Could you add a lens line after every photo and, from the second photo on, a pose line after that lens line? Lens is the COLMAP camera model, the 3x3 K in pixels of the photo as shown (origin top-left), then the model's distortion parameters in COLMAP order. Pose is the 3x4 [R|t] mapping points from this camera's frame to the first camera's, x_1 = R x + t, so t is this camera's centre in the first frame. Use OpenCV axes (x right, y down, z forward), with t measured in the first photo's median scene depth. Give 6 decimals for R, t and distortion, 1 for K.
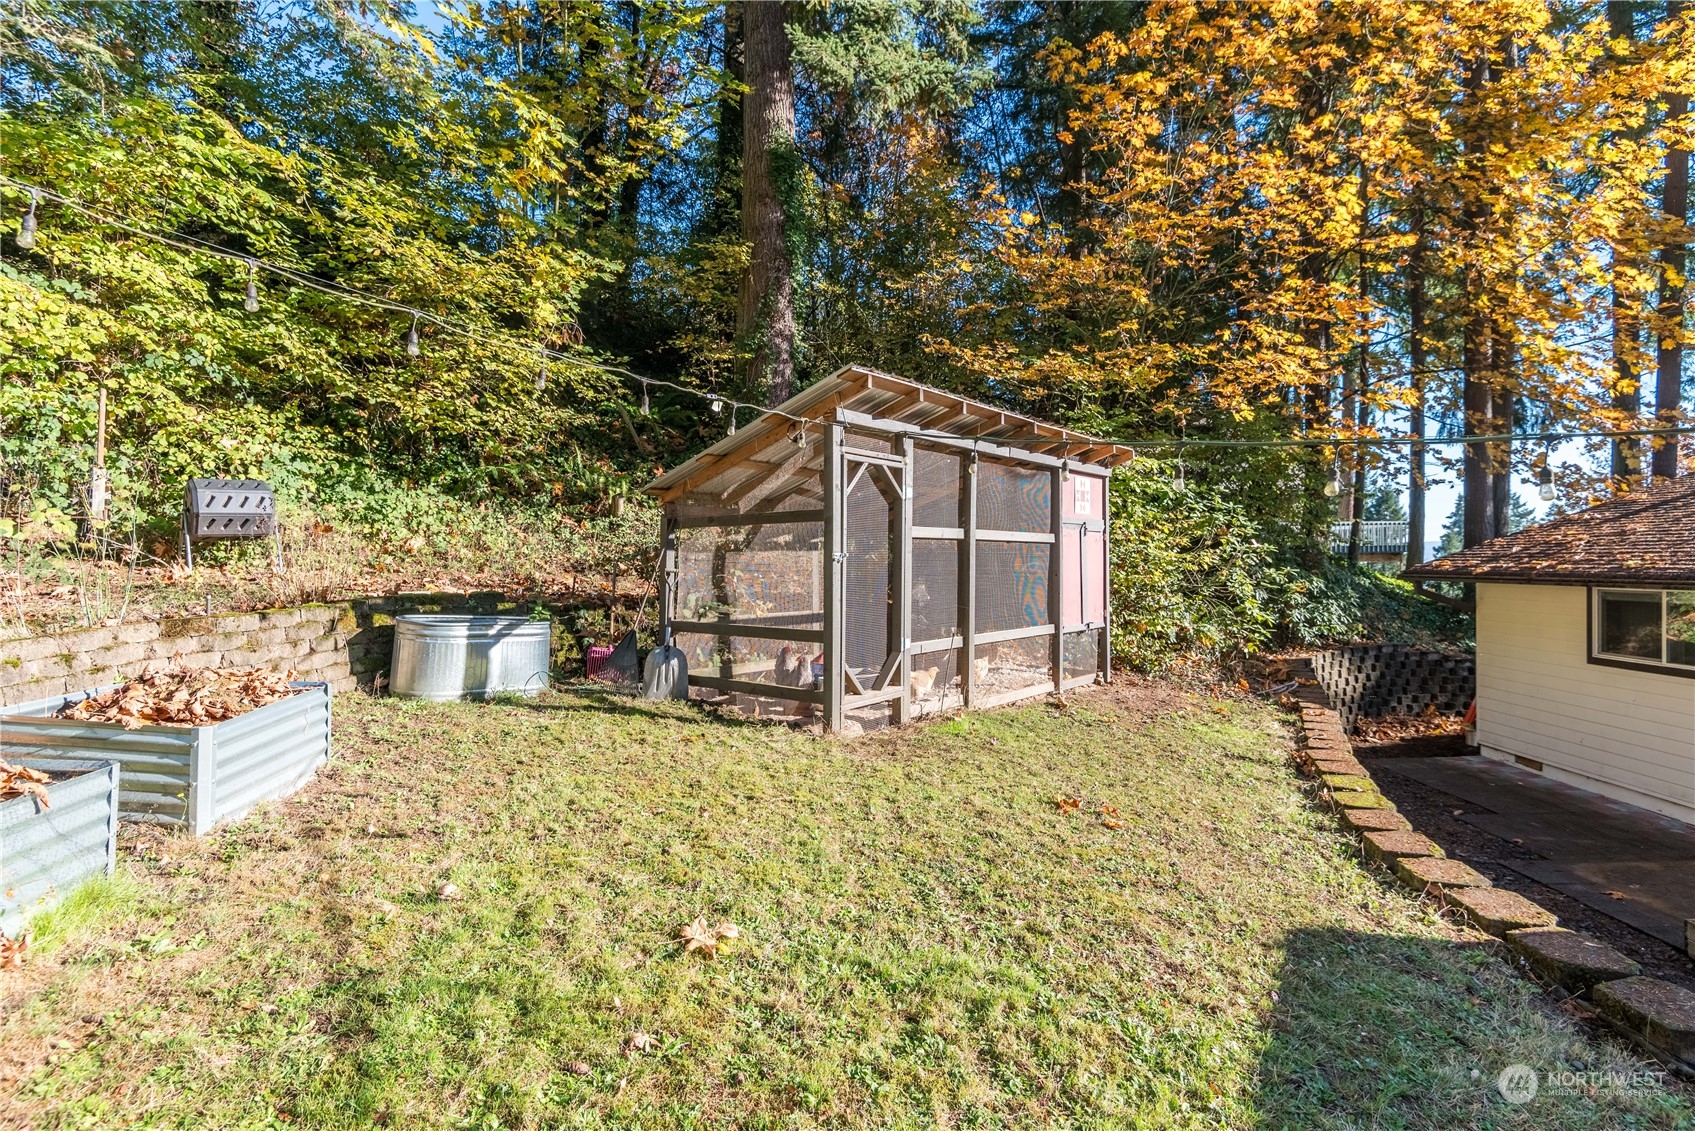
lens RADIAL K [[787.9, 0, 843.2], [0, 787.9, 567.1], [0, 0, 1]] dist [-0.013211, -0.002451]
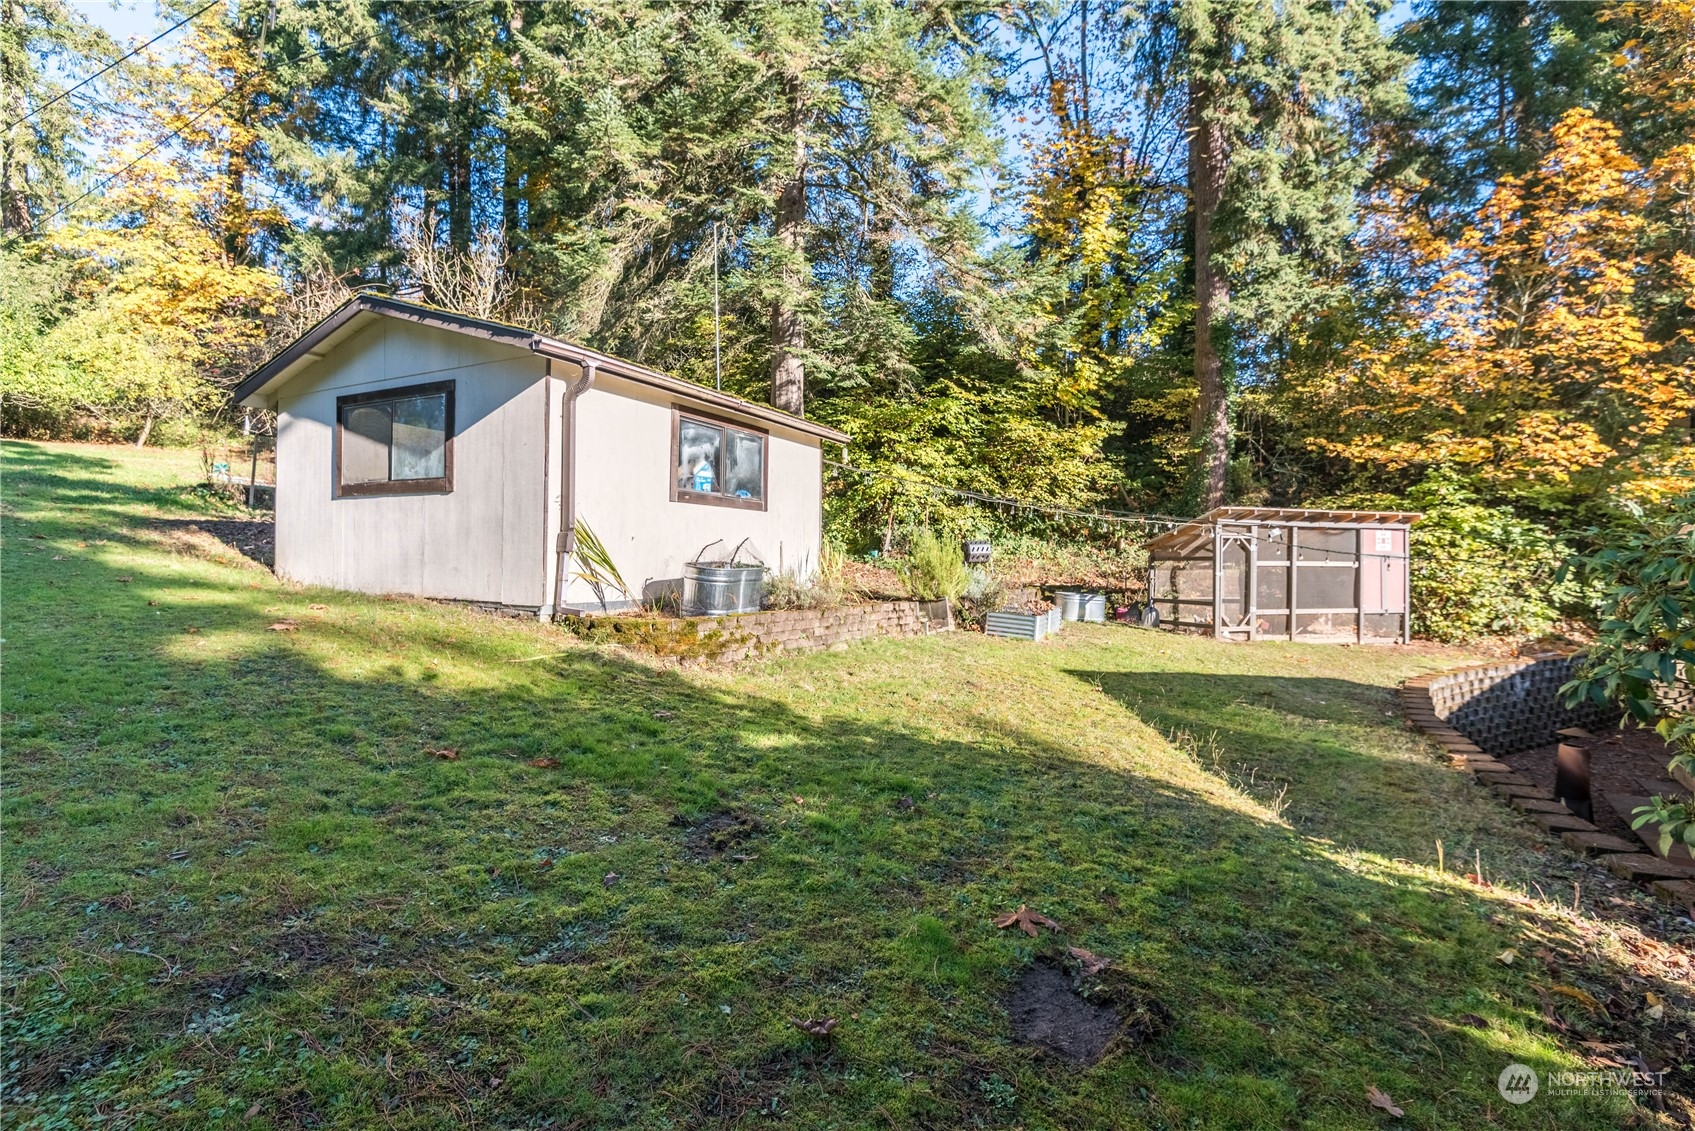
lens RADIAL K [[787.9, 0, 844.6], [0, 787.9, 555.7], [0, 0, 1]] dist [-0.013211, -0.002451]
pose [[0.840138, 0.002003, -0.542369, 0.286270], [-0.011254, 0.999842, -0.013740, -0.018527], [0.542256, 0.017647, 0.840028, -1.487682]]
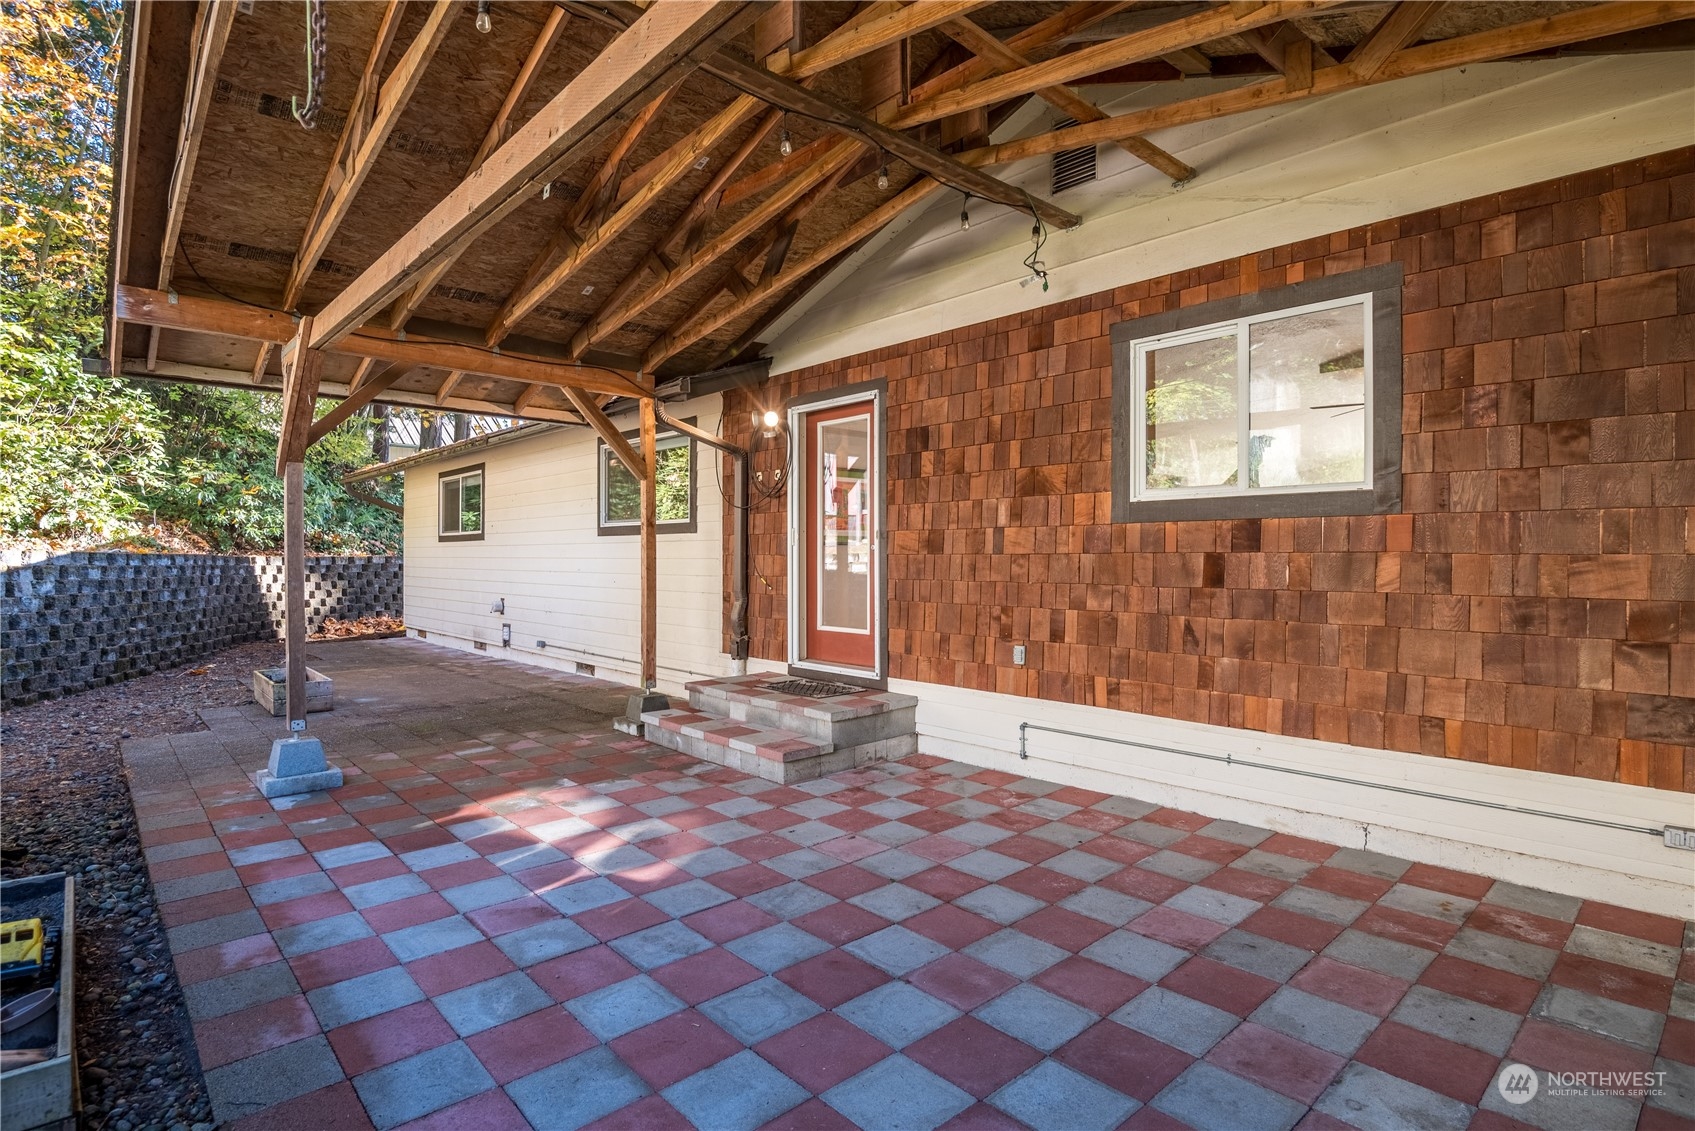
lens RADIAL K [[855.7, 0, 843.9], [0, 855.7, 561.0], [0, 0, 1]] dist [-0.010288, -0.003377]
pose [[0.711496, 0.005575, 0.702668, 0.621798], [-0.000795, 0.999974, -0.007129, 0.223736], [-0.702690, 0.004513, 0.711482, -0.583970]]
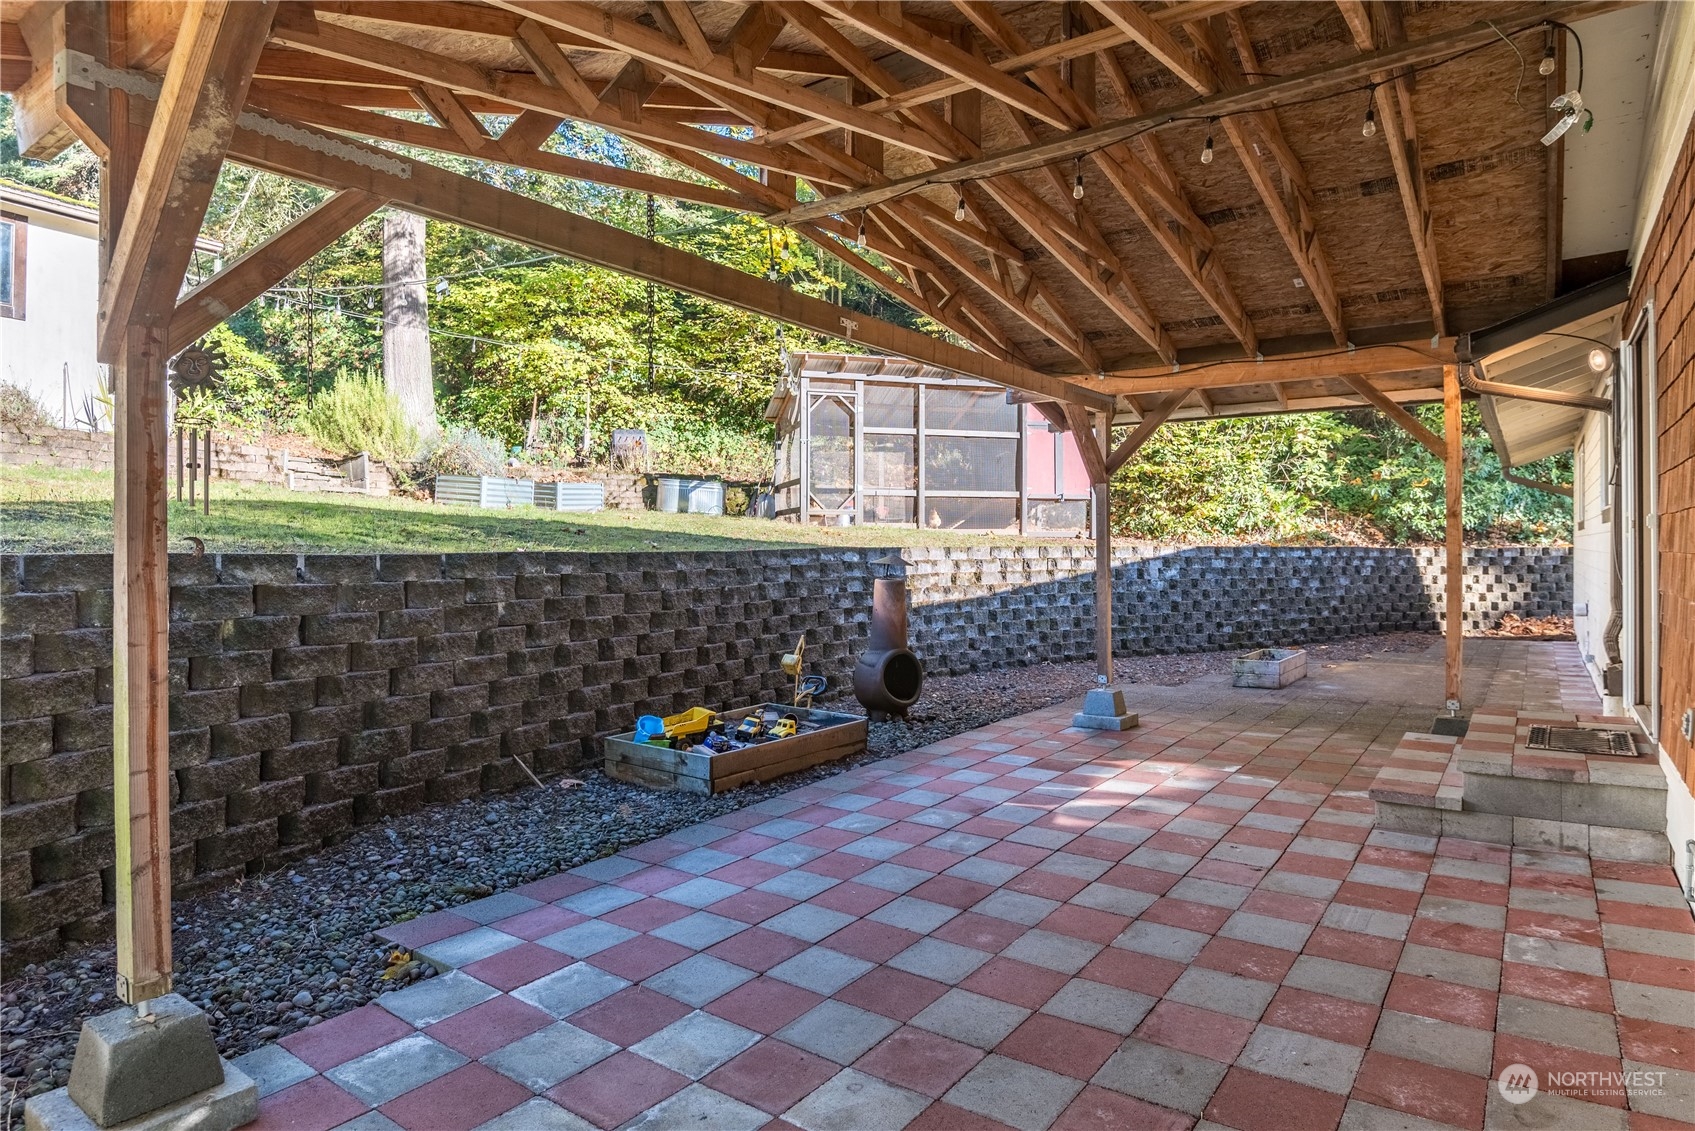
lens RADIAL K [[948.7, 0, 861.4], [0, 948.7, 552.6], [0, 0, 1]] dist [-0.017414, -0.002958]
pose [[0.834777, 0.005587, -0.550560, 1.161041], [-0.005503, 0.999983, 0.001805, 0.214455], [0.550561, 0.001523, 0.834794, -0.791478]]
